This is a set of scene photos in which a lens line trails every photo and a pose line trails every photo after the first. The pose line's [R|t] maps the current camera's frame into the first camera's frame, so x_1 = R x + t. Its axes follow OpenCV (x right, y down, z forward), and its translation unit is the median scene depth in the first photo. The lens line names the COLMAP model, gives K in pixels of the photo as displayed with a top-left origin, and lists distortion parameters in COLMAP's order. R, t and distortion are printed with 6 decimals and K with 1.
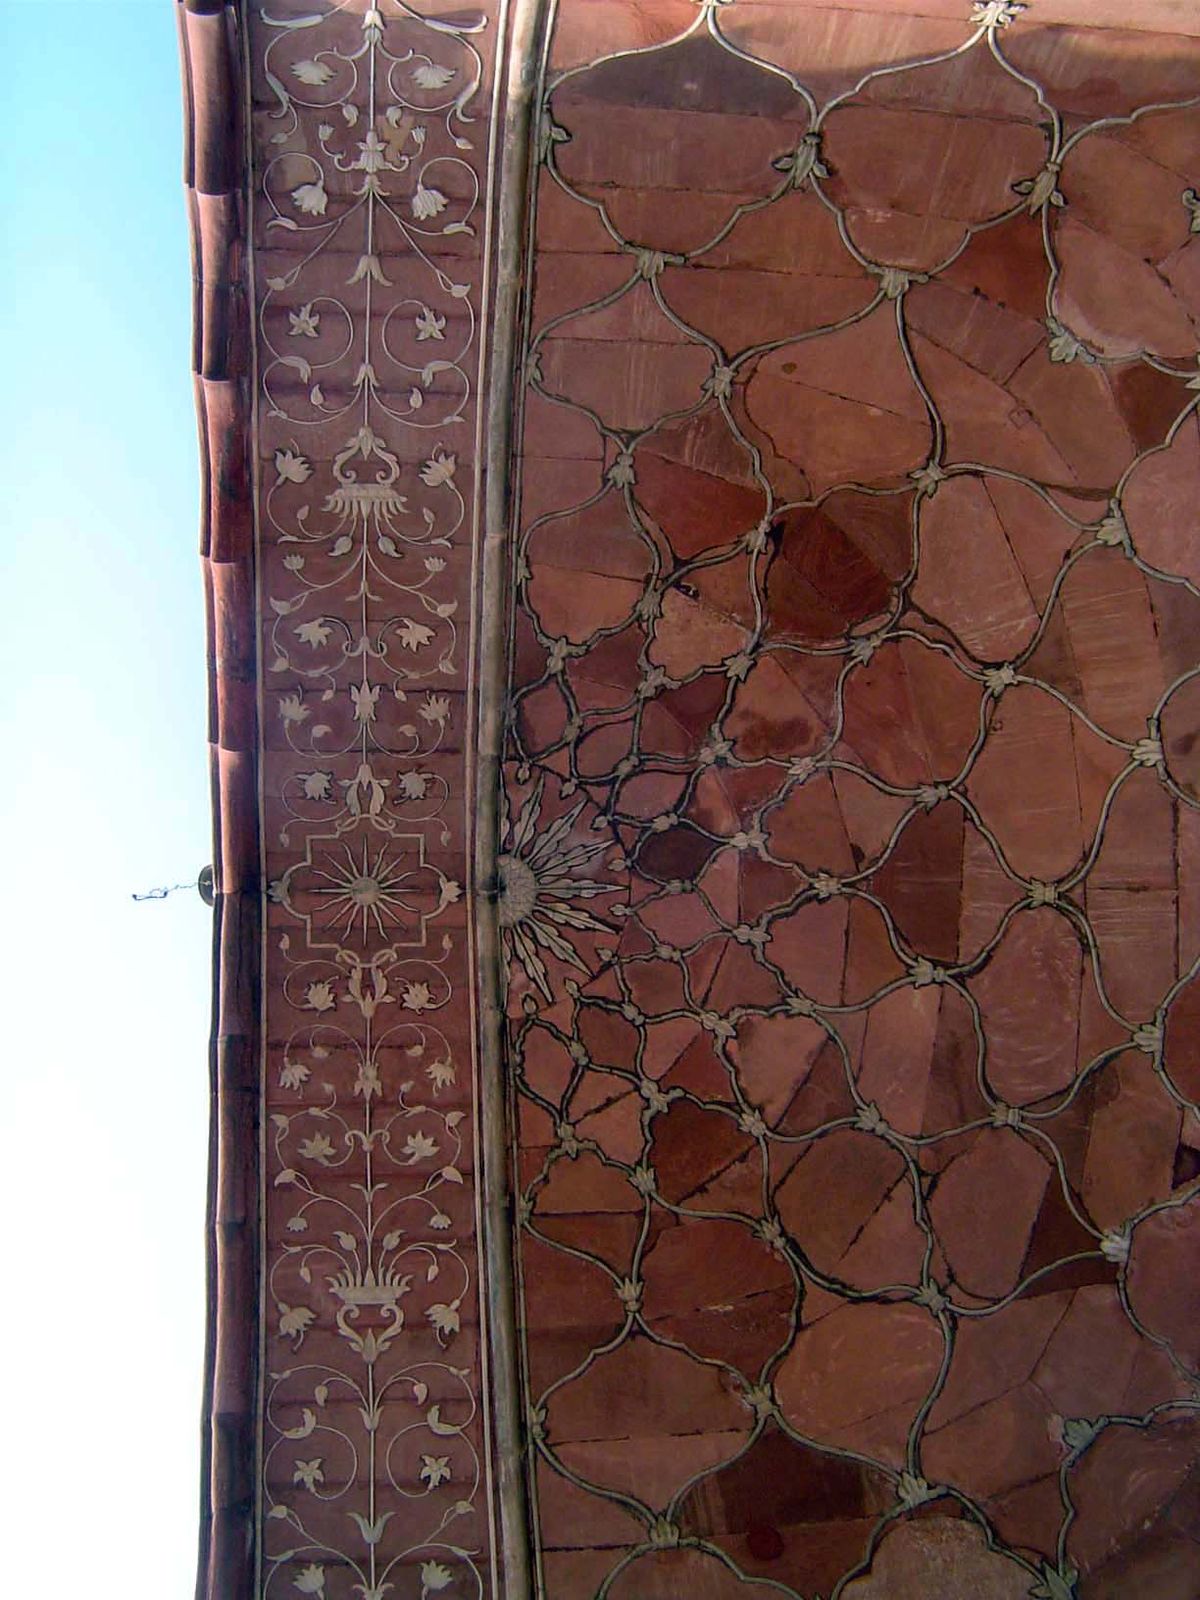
lens RADIAL K [[1830.9, 0, 600.0], [0, 1830.9, 800.0], [0, 0, 1]] dist [-0.104792, -0.061973]
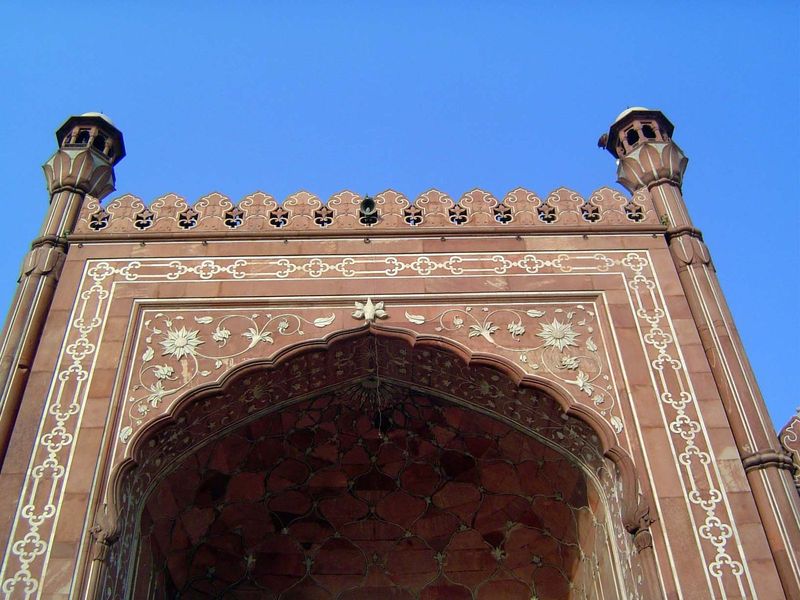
lens RADIAL K [[915.5, 0, 400.0], [0, 915.5, 300.0], [0, 0, 1]] dist [-0.104792, -0.061973]
pose [[-0.012071, 0.781709, 0.623526, -1.440679], [-0.999926, -0.010173, -0.006604, 0.010400], [0.001181, -0.623560, 0.781774, -0.271195]]
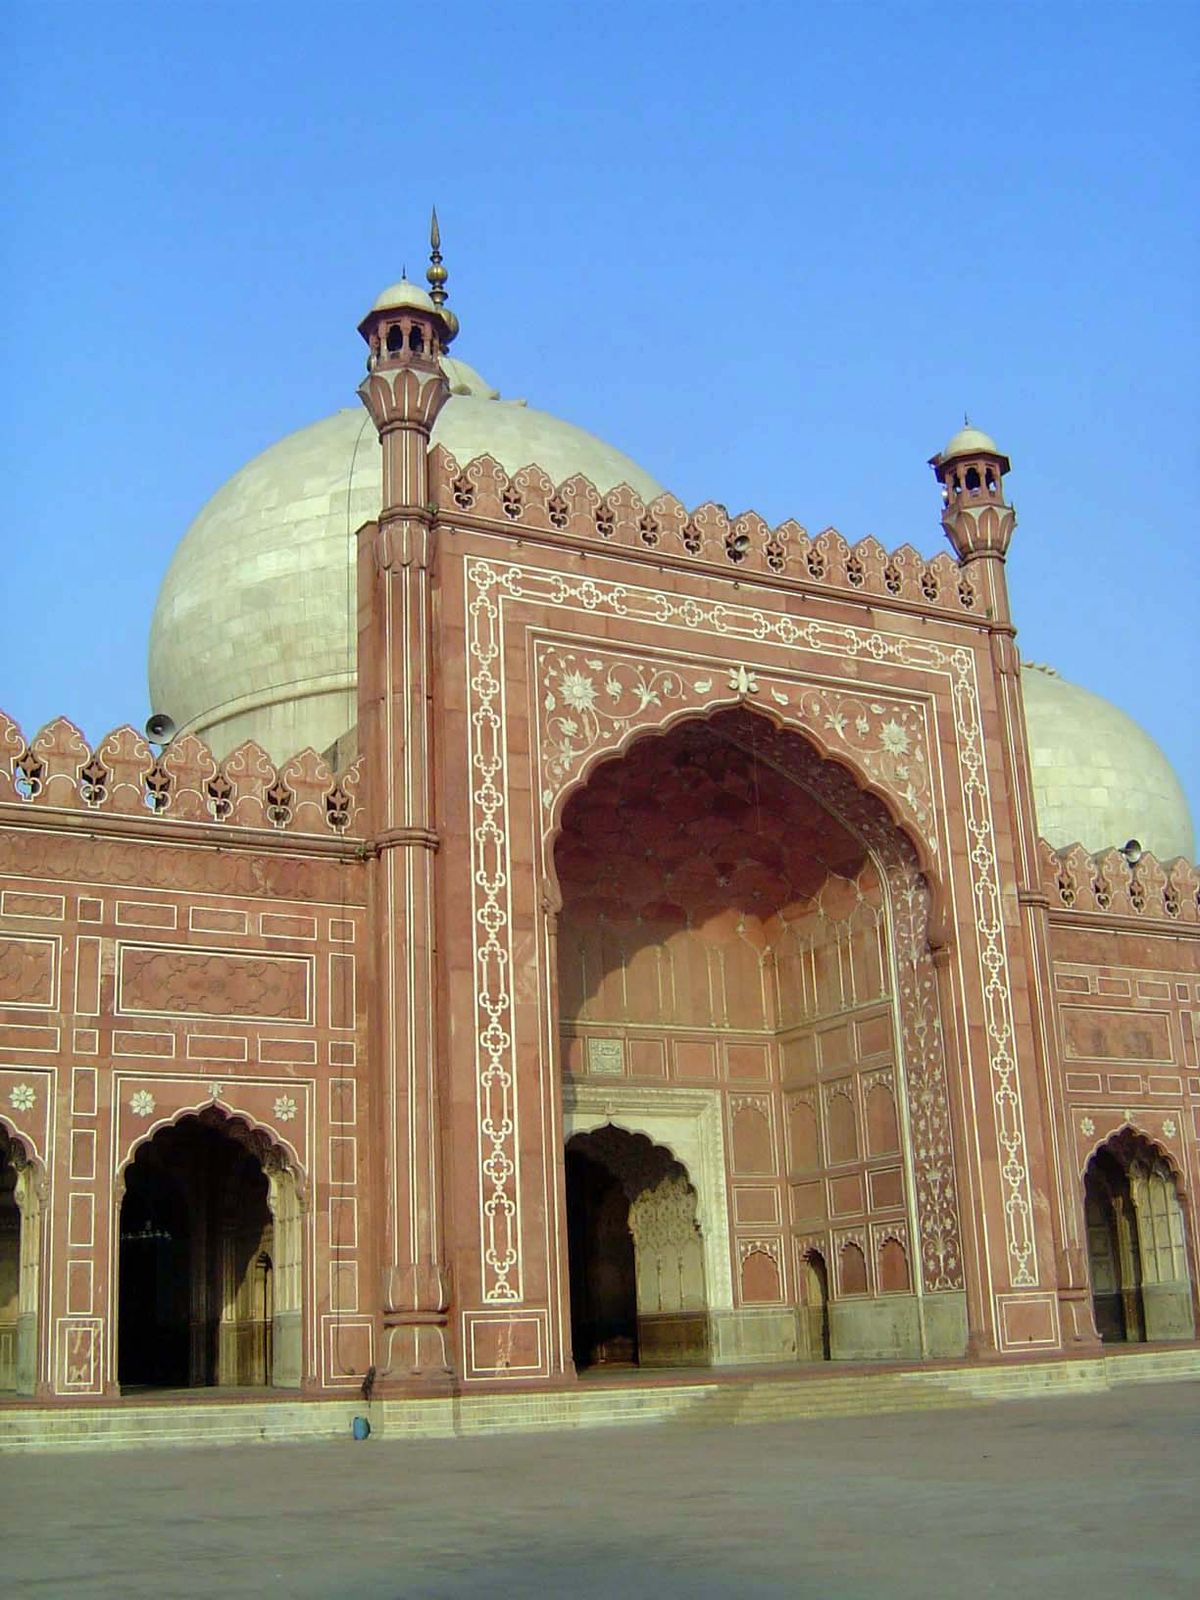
lens RADIAL K [[1830.9, 0, 600.0], [0, 1830.9, 800.0], [0, 0, 1]] dist [-0.104792, -0.061973]
pose [[-0.470334, 0.395690, 0.788806, -2.996031], [-0.880013, -0.143403, -0.452782, 2.028051], [-0.066044, -0.907119, 0.415660, -0.564524]]
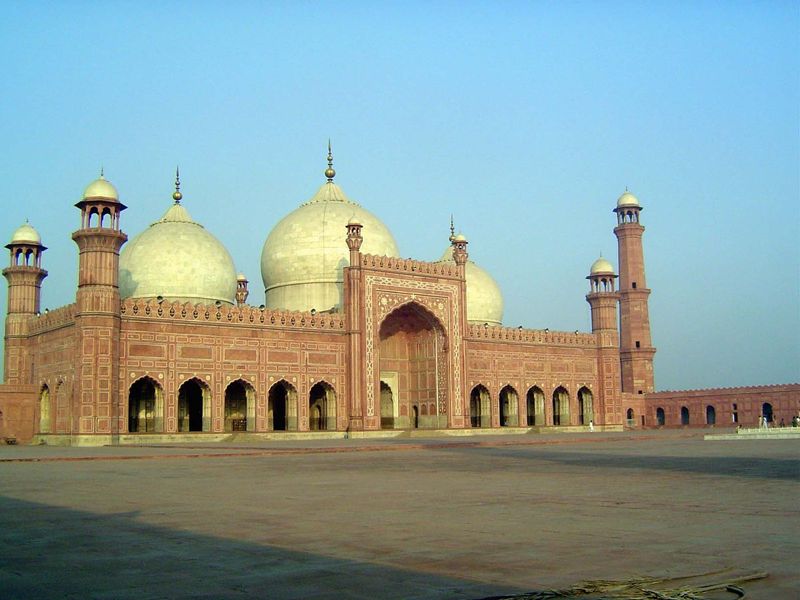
lens RADIAL K [[915.5, 0, 400.0], [0, 915.5, 300.0], [0, 0, 1]] dist [-0.104792, -0.061973]
pose [[-0.627857, 0.242540, 0.739574, -7.310119], [-0.775524, -0.114355, -0.620874, 6.211728], [-0.066013, -0.963378, 0.259895, -1.315724]]
